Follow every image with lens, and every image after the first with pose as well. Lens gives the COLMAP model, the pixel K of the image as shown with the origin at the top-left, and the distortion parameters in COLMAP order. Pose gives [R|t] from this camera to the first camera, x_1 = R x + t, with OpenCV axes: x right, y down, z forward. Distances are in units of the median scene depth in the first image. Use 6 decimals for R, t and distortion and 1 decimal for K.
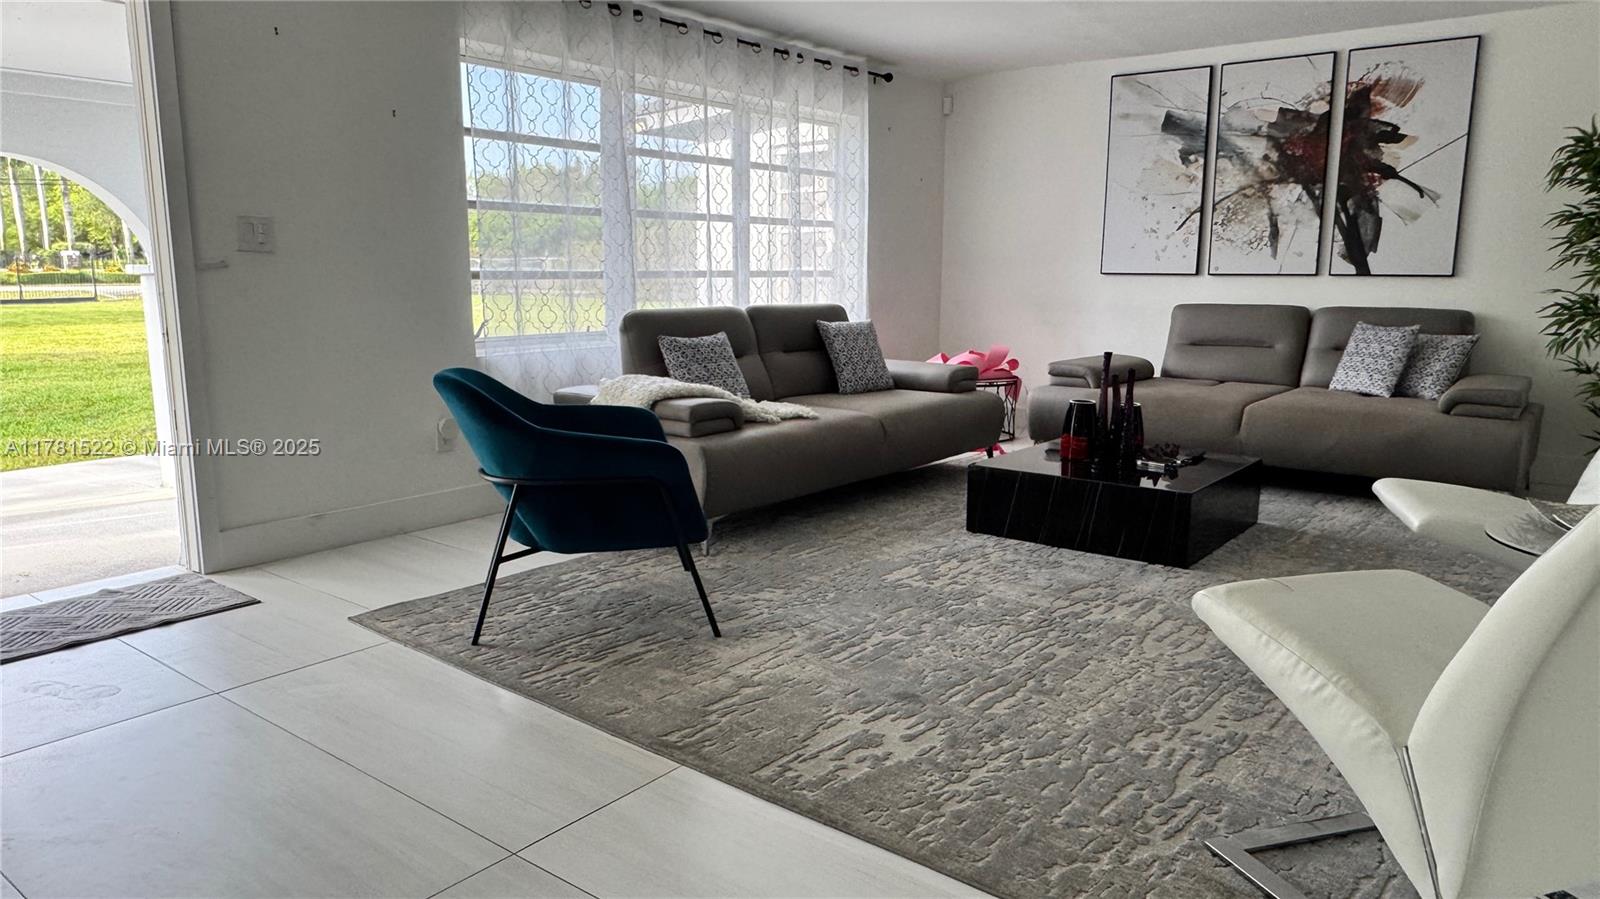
lens RADIAL K [[1049.1, 0, 801.0], [0, 1049.1, 452.3], [0, 0, 1]] dist [-0.003996, 0.003450]
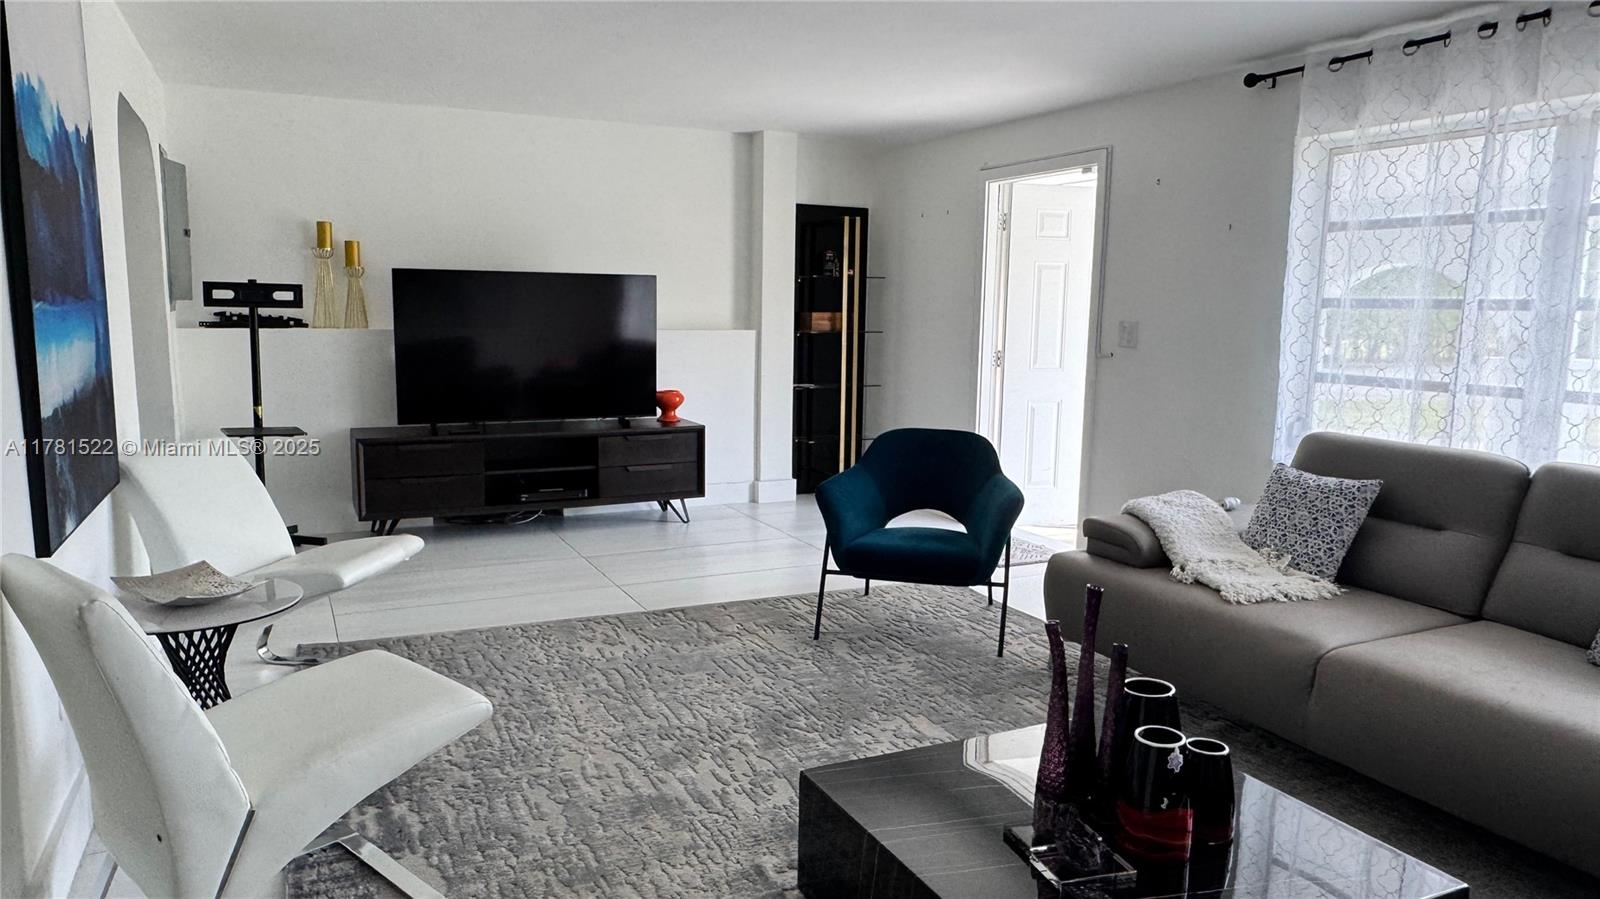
lens RADIAL K [[1049.1, 0, 792.5], [0, 1049.1, 457.1], [0, 0, 1]] dist [-0.003996, 0.003450]
pose [[-0.439137, 0.119422, -0.890448, 0.571812], [-0.170377, 0.962071, 0.213051, -0.170730], [0.882117, 0.245271, -0.402134, 0.760368]]
